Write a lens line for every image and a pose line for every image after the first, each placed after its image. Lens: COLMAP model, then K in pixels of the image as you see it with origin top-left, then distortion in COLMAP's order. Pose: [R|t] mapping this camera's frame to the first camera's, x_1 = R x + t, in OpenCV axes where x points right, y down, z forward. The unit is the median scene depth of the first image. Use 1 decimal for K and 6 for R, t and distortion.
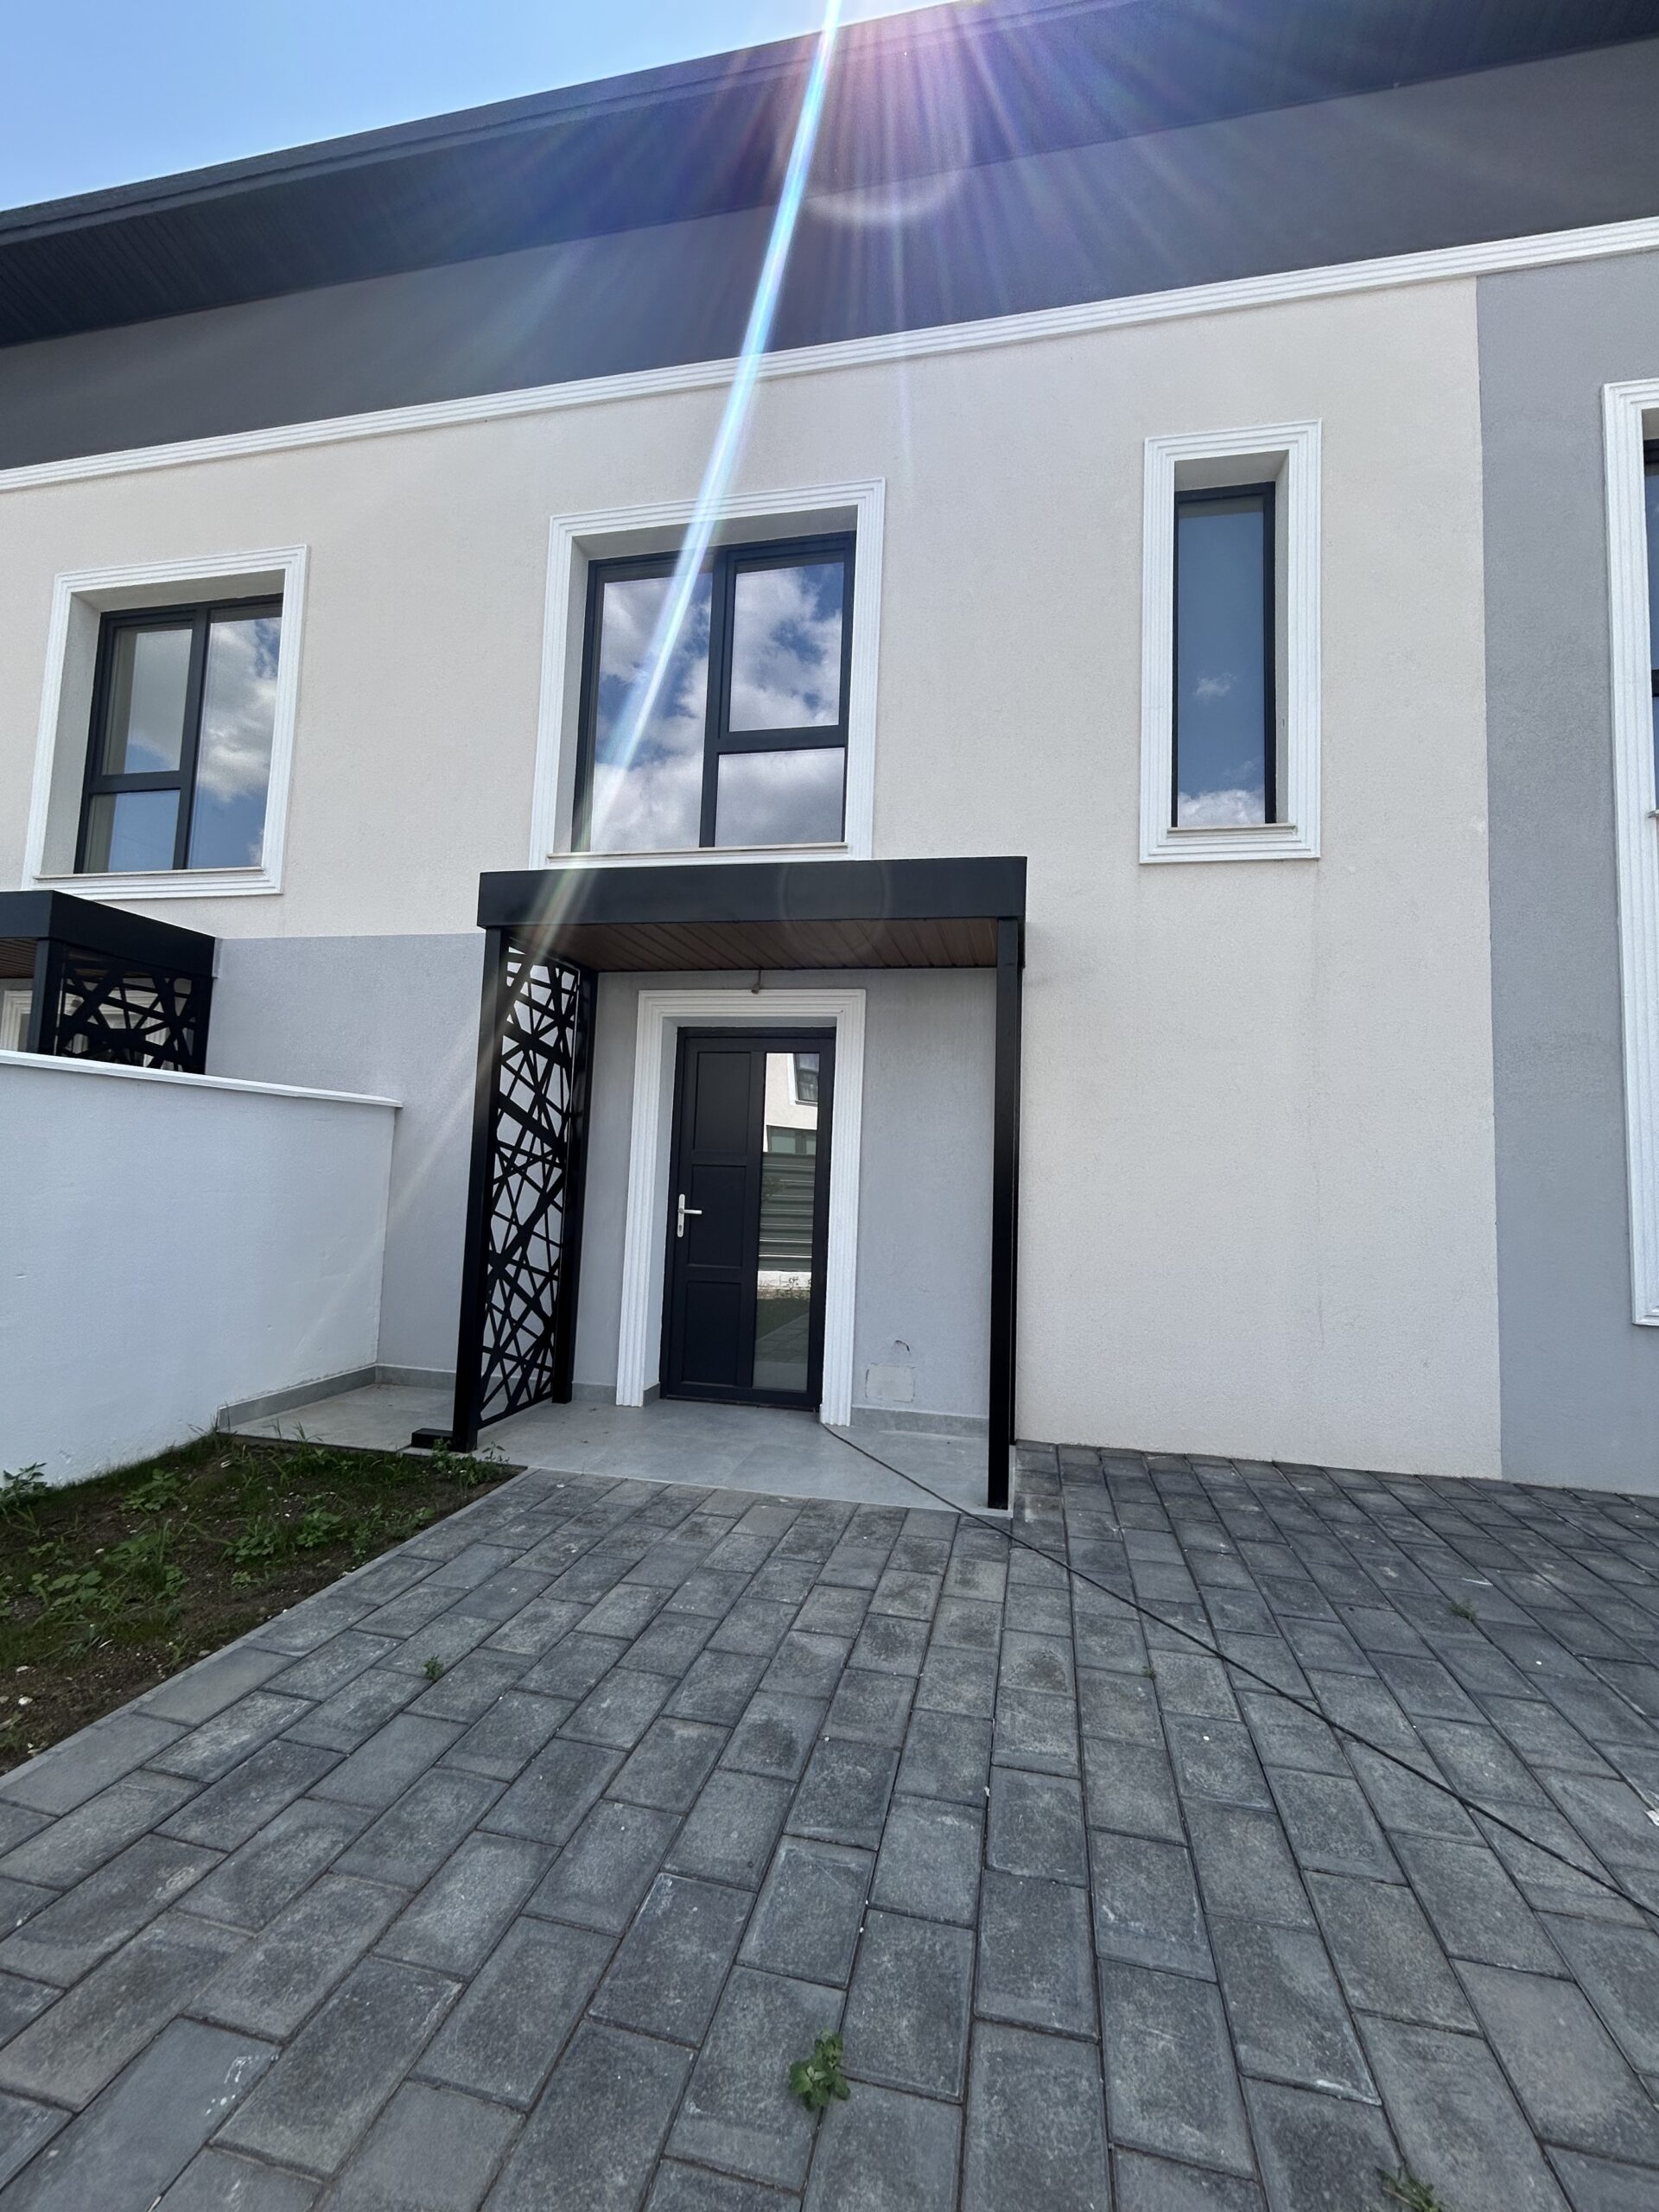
lens RADIAL K [[899.6, 0, 836.5], [0, 899.6, 1106.9], [0, 0, 1]] dist [-0.003785, 0.001746]
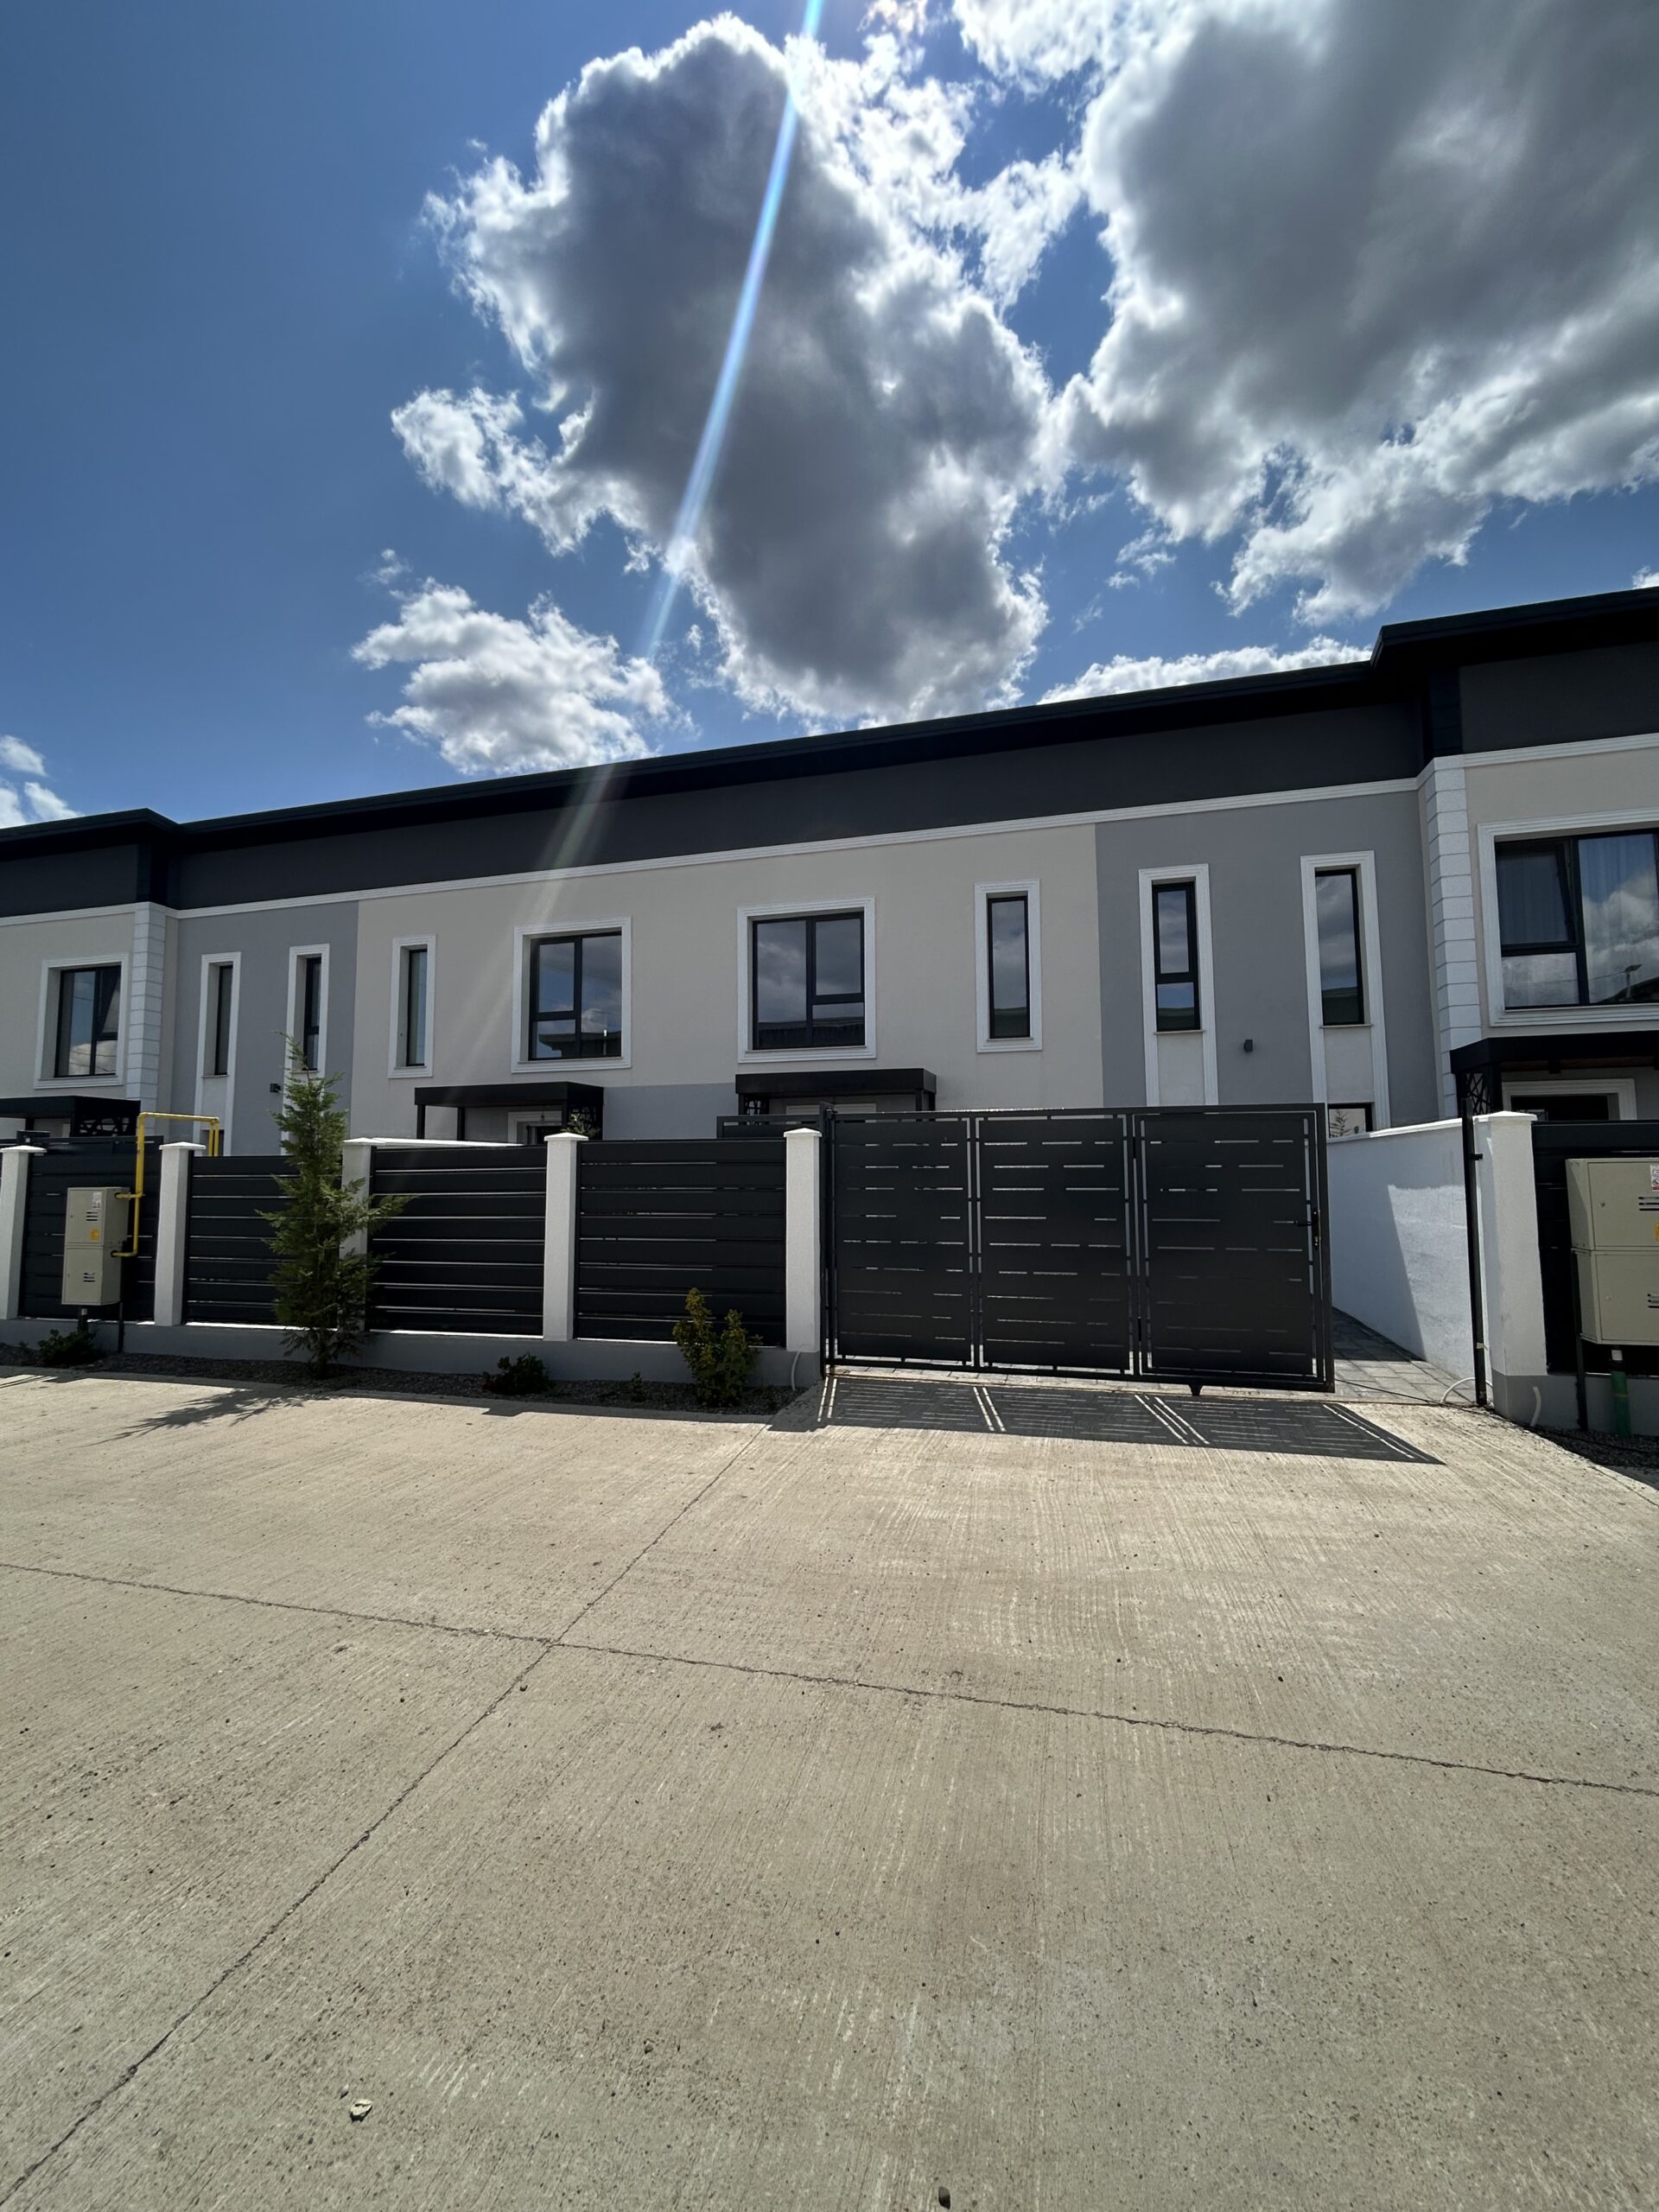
lens RADIAL K [[899.6, 0, 834.0], [0, 899.6, 1113.9], [0, 0, 1]] dist [-0.003785, 0.001746]
pose [[0.996692, -0.048228, -0.065409, 0.081127], [0.048883, 0.998769, 0.008450, -0.128644], [0.064921, -0.011619, 0.997823, -1.604950]]
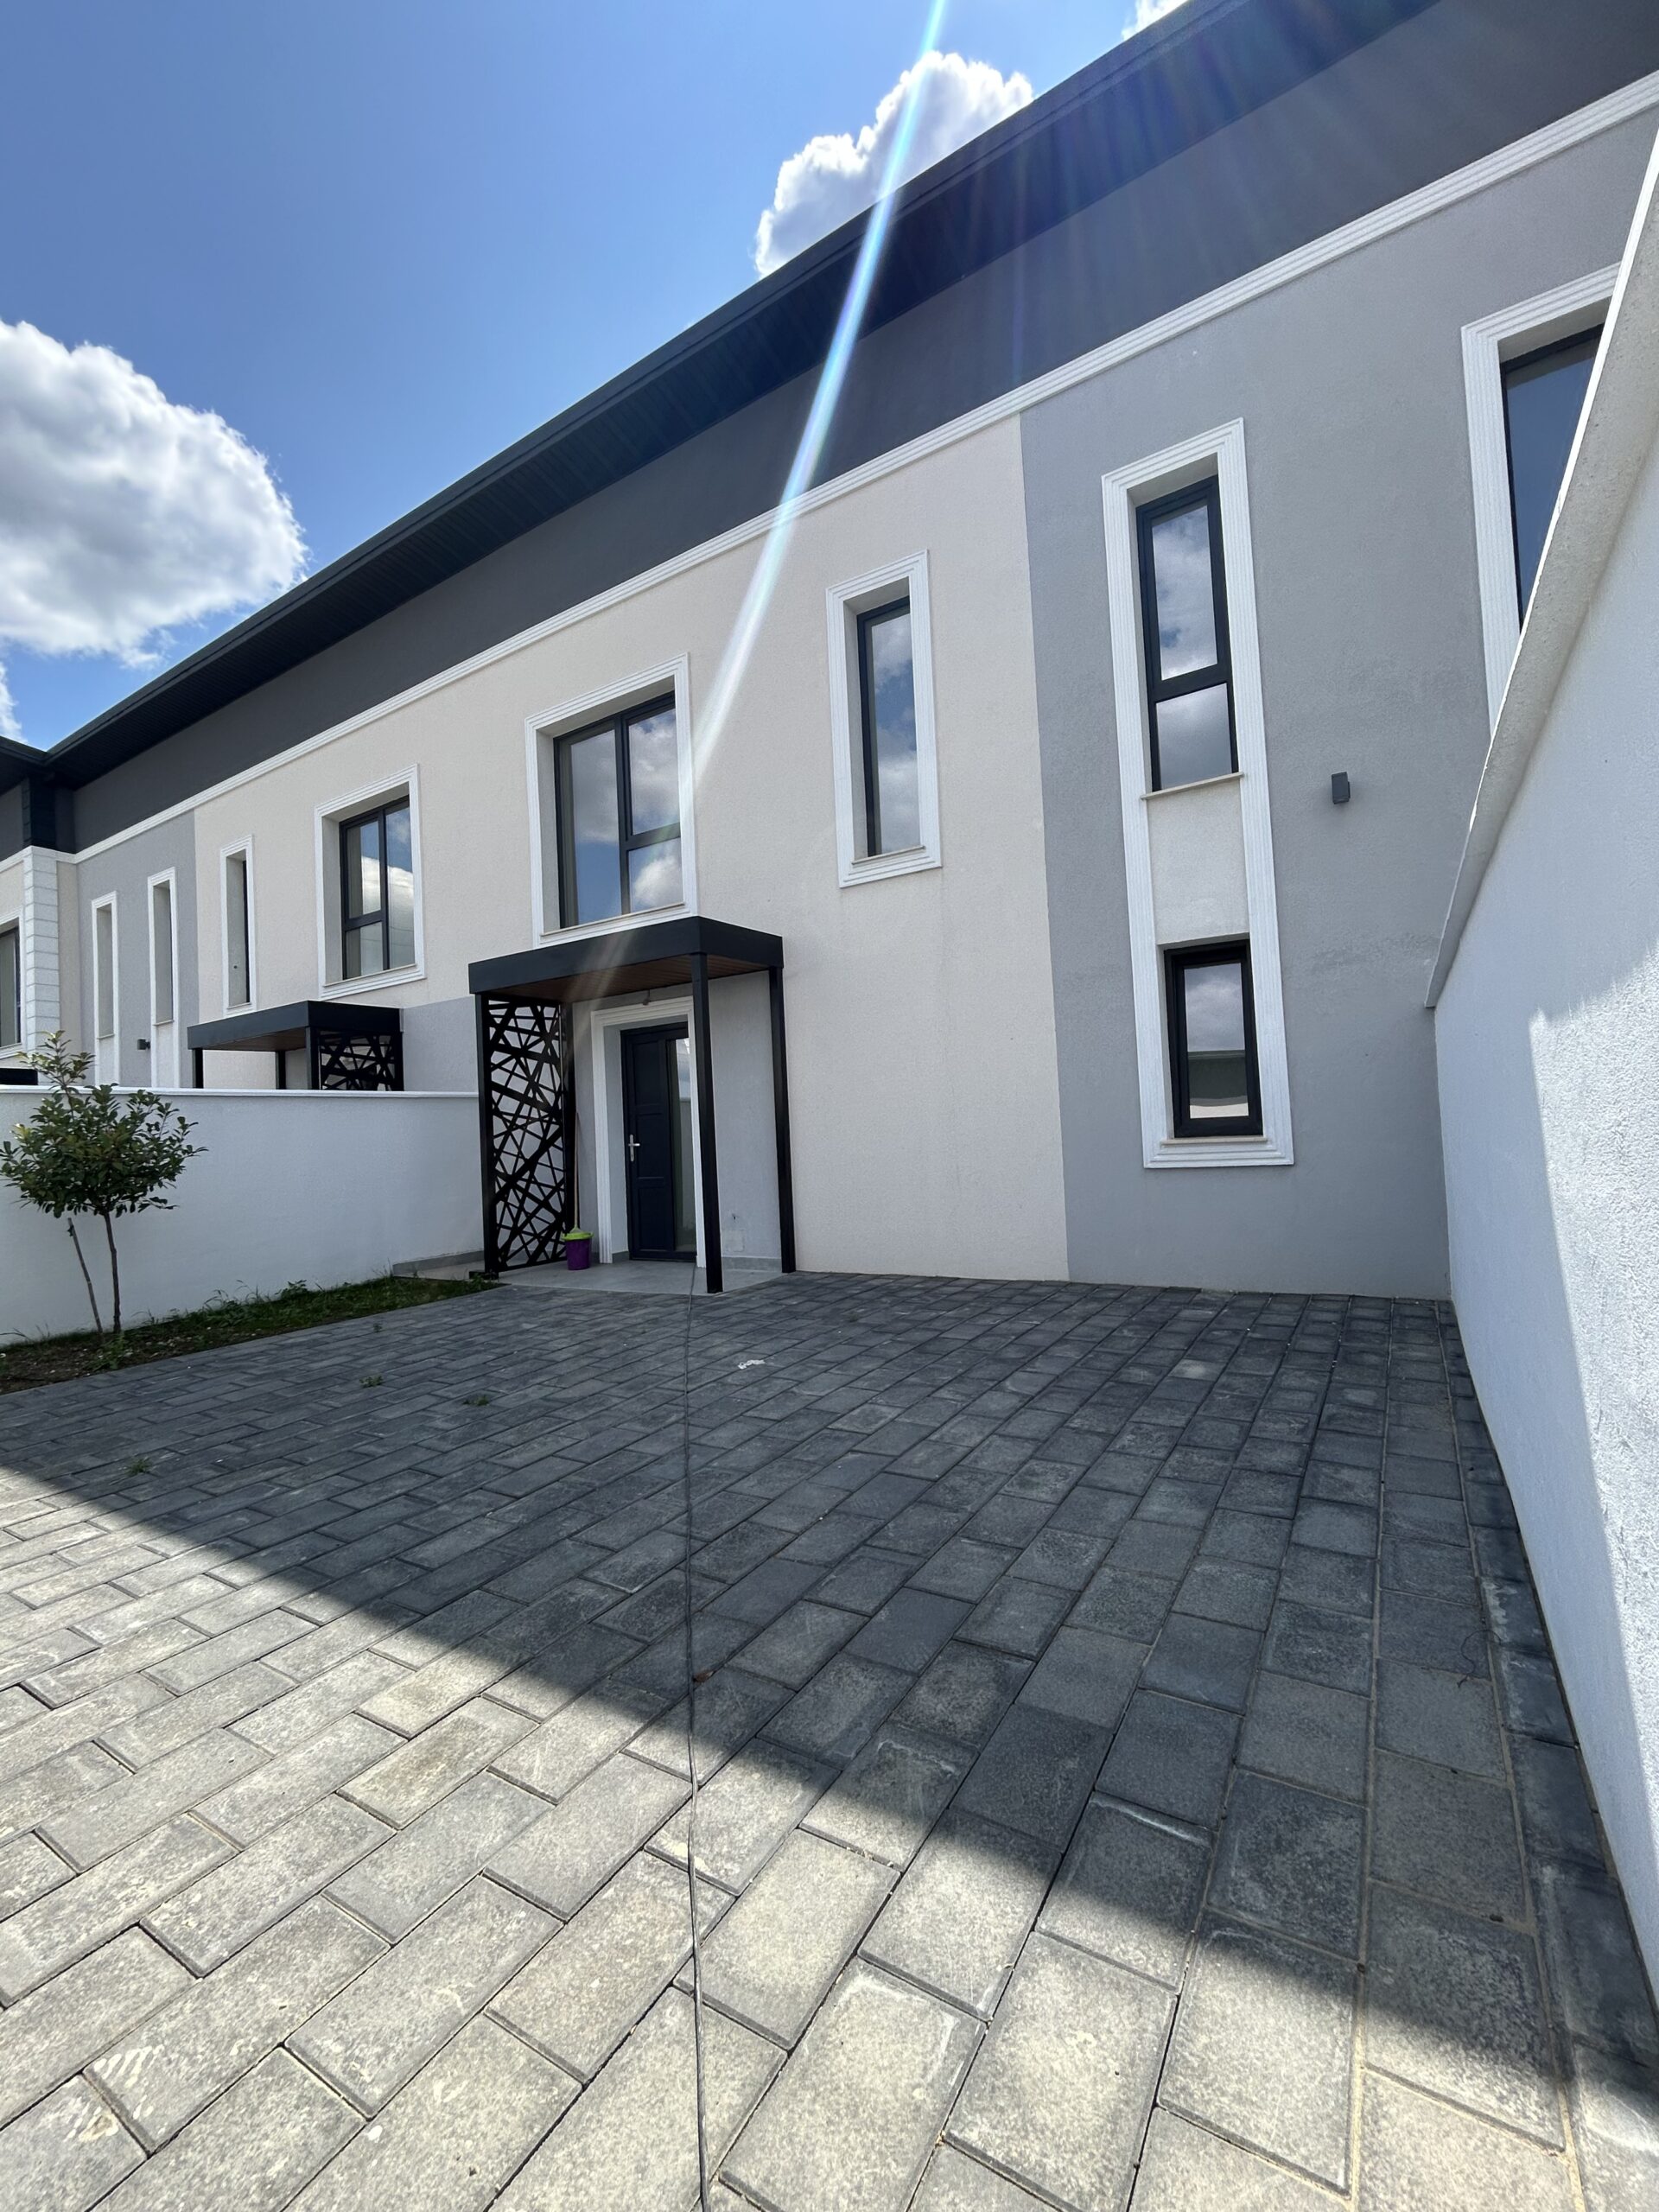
lens RADIAL K [[899.6, 0, 838.5], [0, 899.6, 1107.4], [0, 0, 1]] dist [-0.003785, 0.001746]
pose [[0.936581, -0.090984, -0.338436, 0.784856], [0.107448, 0.993752, 0.030192, 0.044127], [0.333574, -0.064641, 0.940505, -0.412457]]
